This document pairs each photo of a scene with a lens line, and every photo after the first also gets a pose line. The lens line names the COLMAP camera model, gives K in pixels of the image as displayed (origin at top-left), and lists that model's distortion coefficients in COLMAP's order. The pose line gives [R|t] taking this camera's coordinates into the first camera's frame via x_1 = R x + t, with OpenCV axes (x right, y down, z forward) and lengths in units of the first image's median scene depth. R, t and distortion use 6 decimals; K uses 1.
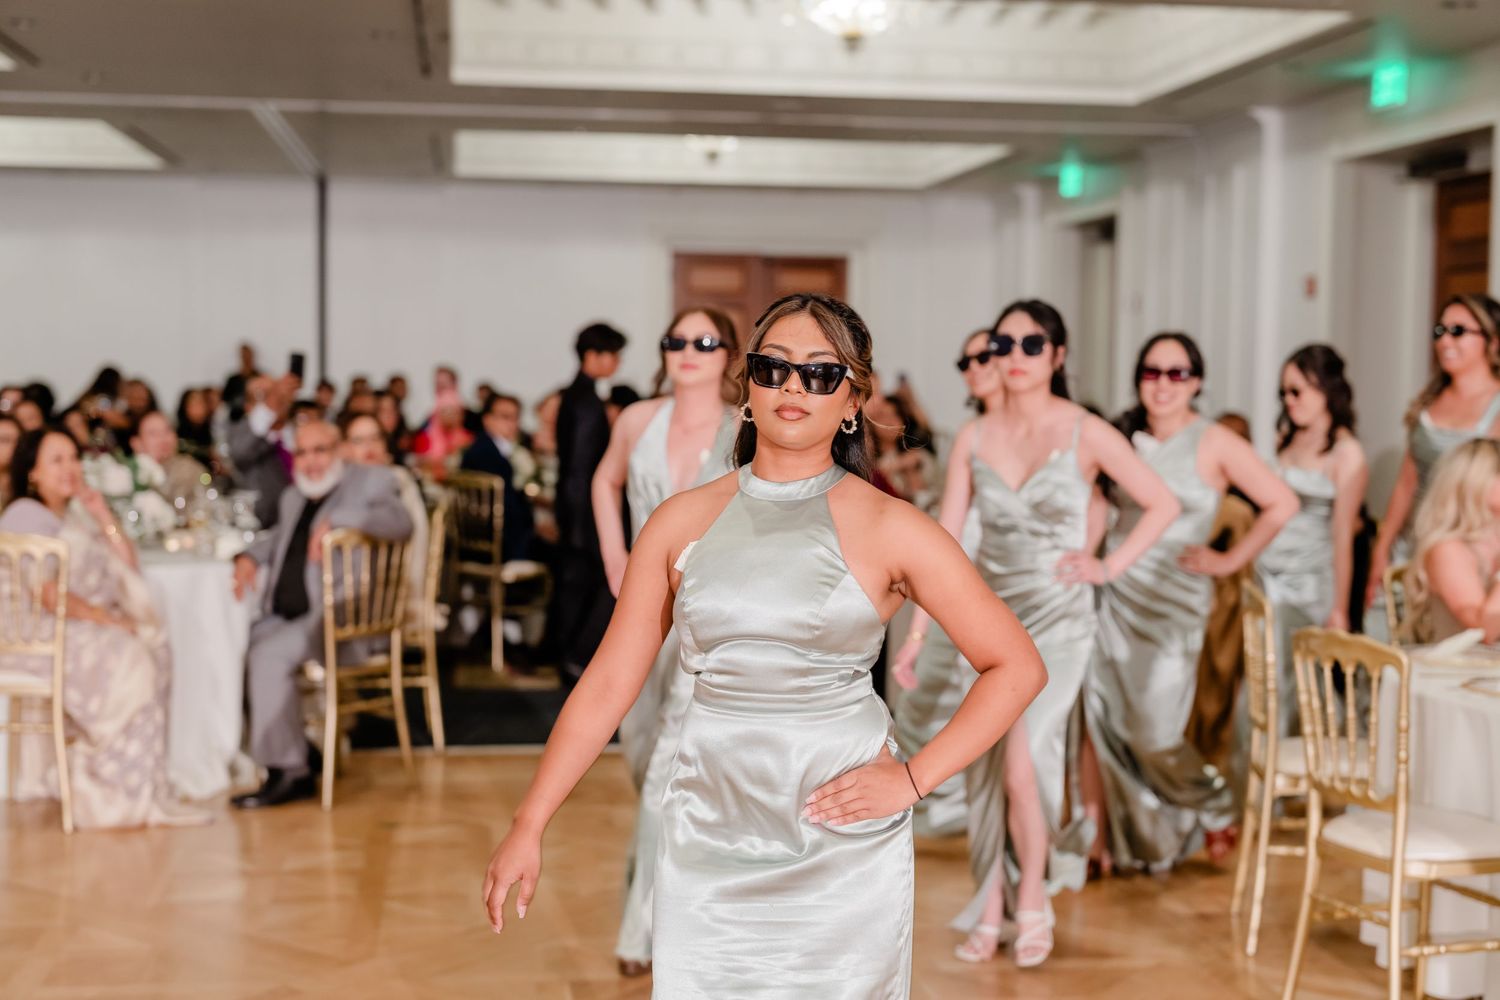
lens RADIAL K [[2147.7, 0, 755.5], [0, 2147.7, 495.9], [0, 0, 1]] dist [0.013728, 0.000000]
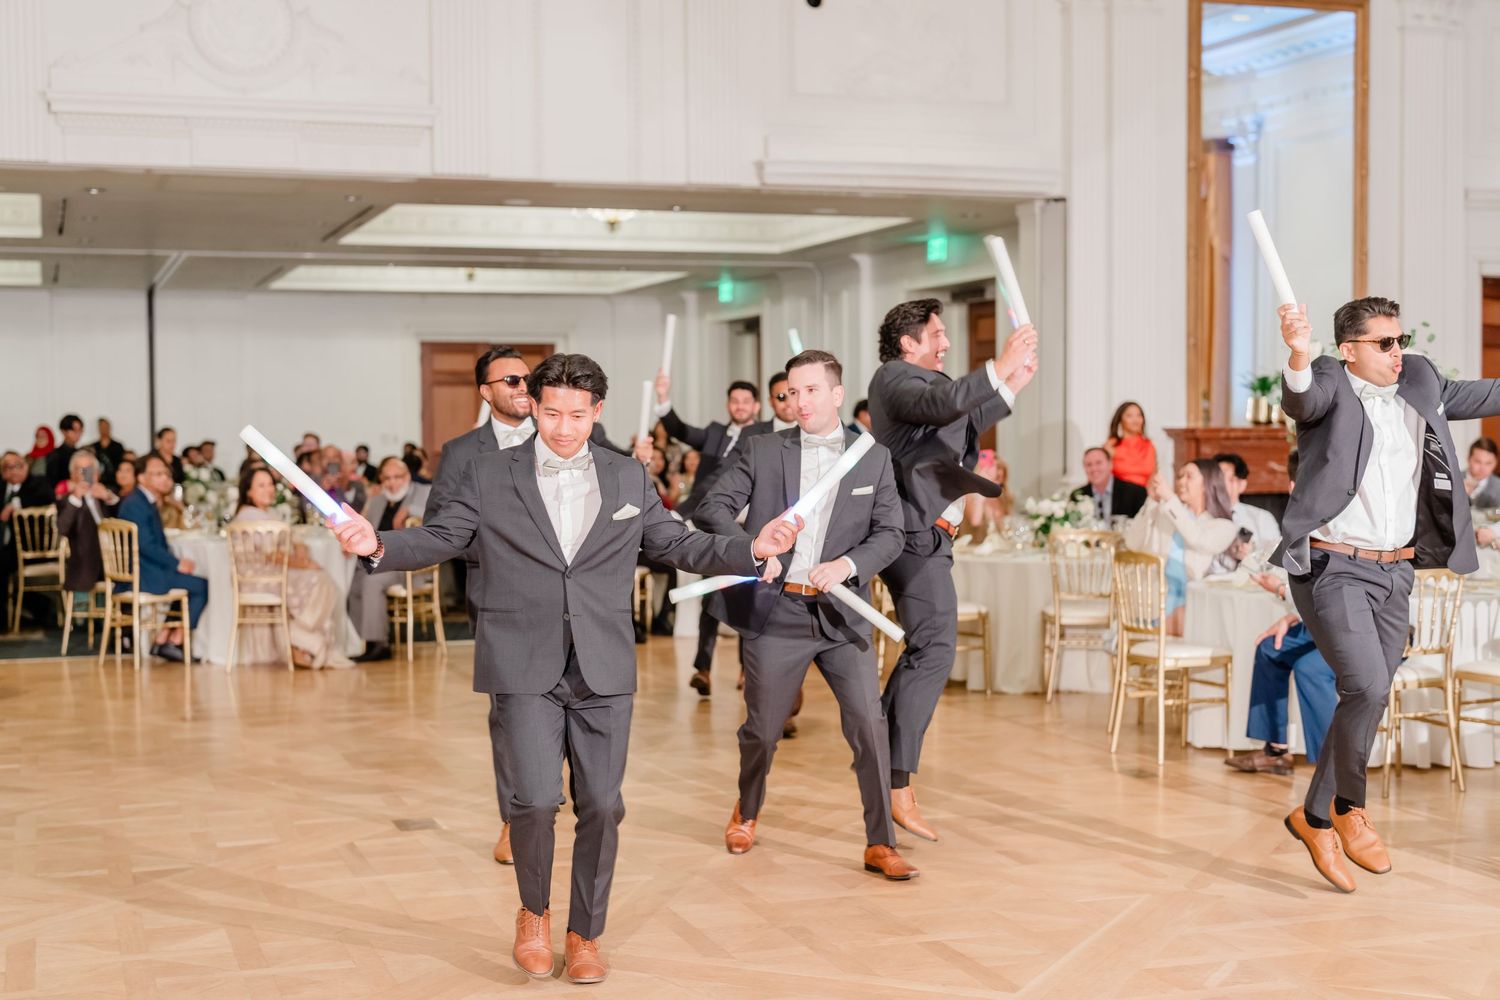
lens RADIAL K [[2147.7, 0, 742.8], [0, 2147.7, 501.0], [0, 0, 1]] dist [0.013728, 0.000000]
pose [[0.983089, -0.026845, 0.181152, -0.183109], [0.031160, 0.999293, -0.021018, 0.037107], [-0.180460, 0.026307, 0.983230, -0.695925]]
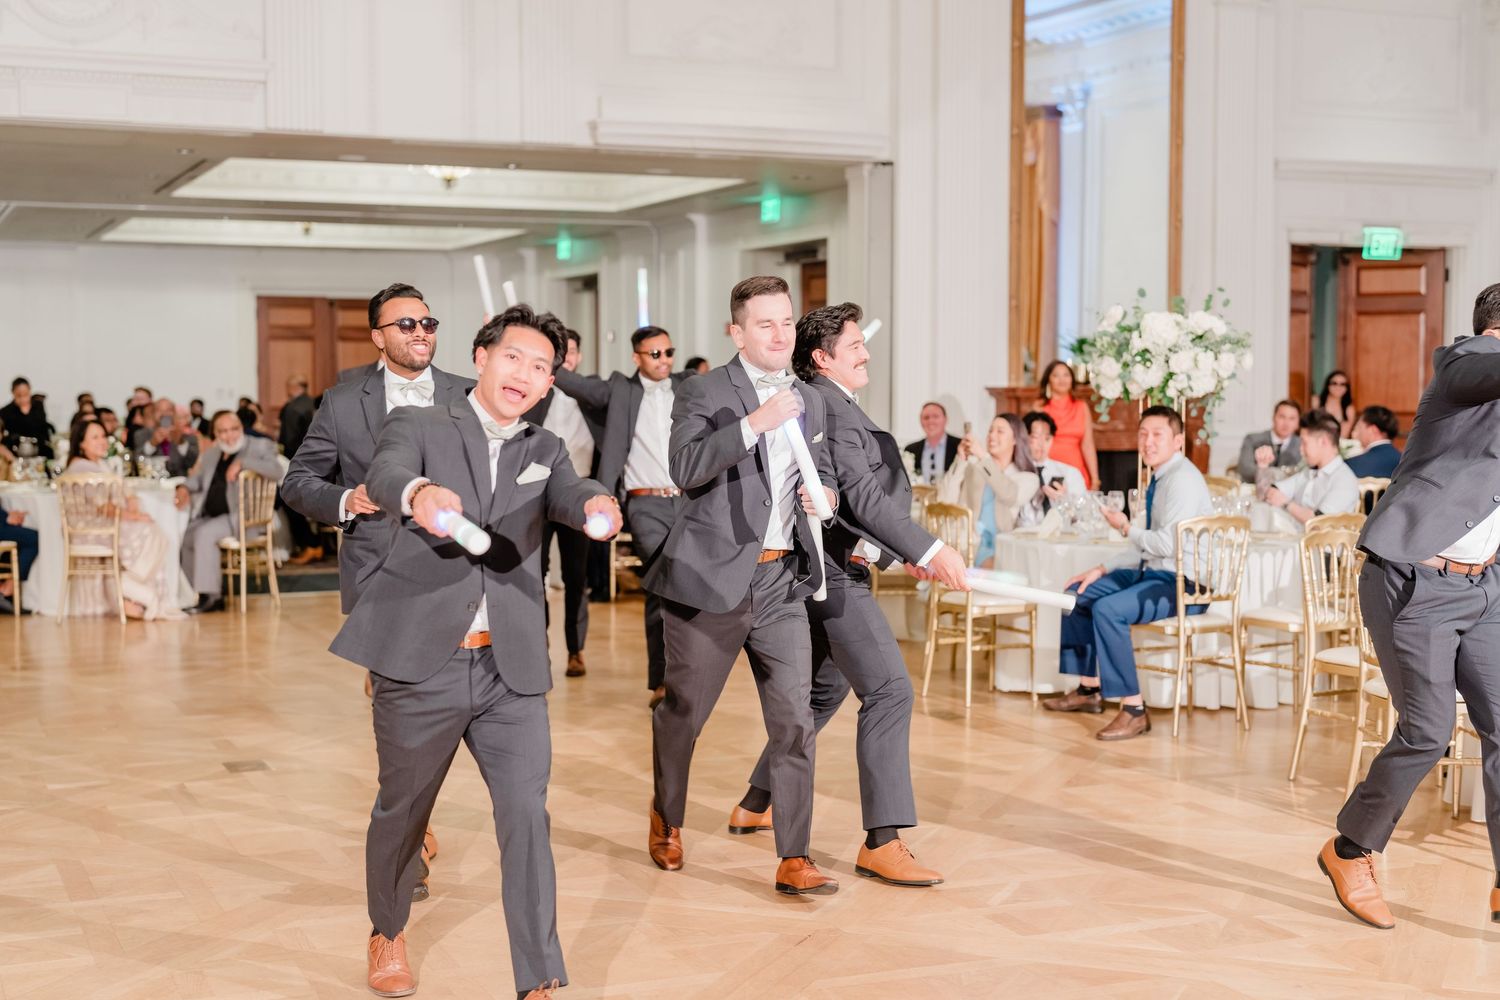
lens RADIAL K [[2147.7, 0, 756.3], [0, 2147.7, 501.4], [0, 0, 1]] dist [0.013728, 0.000000]
pose [[0.966014, -0.027412, 0.257033, -0.180866], [0.028142, 0.999604, 0.000839, 0.040350], [-0.256955, 0.006423, 0.966402, -0.731039]]
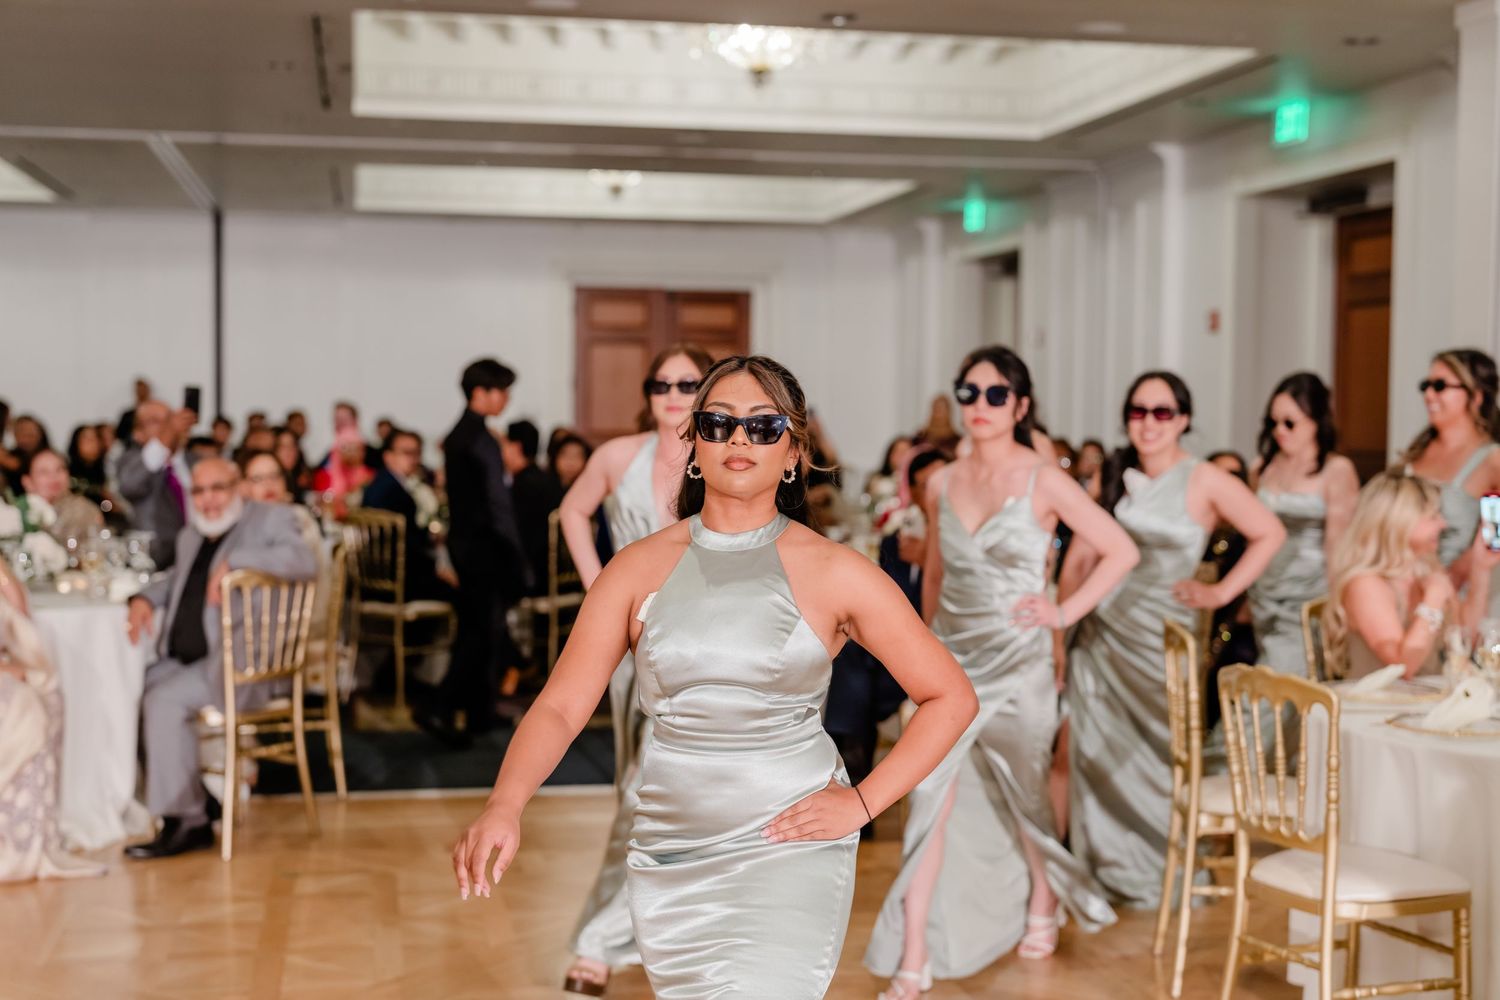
lens RADIAL K [[2147.7, 0, 764.8], [0, 2147.7, 471.3], [0, 0, 1]] dist [0.013728, 0.000000]
pose [[0.998657, -0.004137, 0.051641, -0.005239], [0.005547, 0.999615, -0.027178, -0.001264], [-0.051509, 0.027428, 0.998296, 0.012974]]
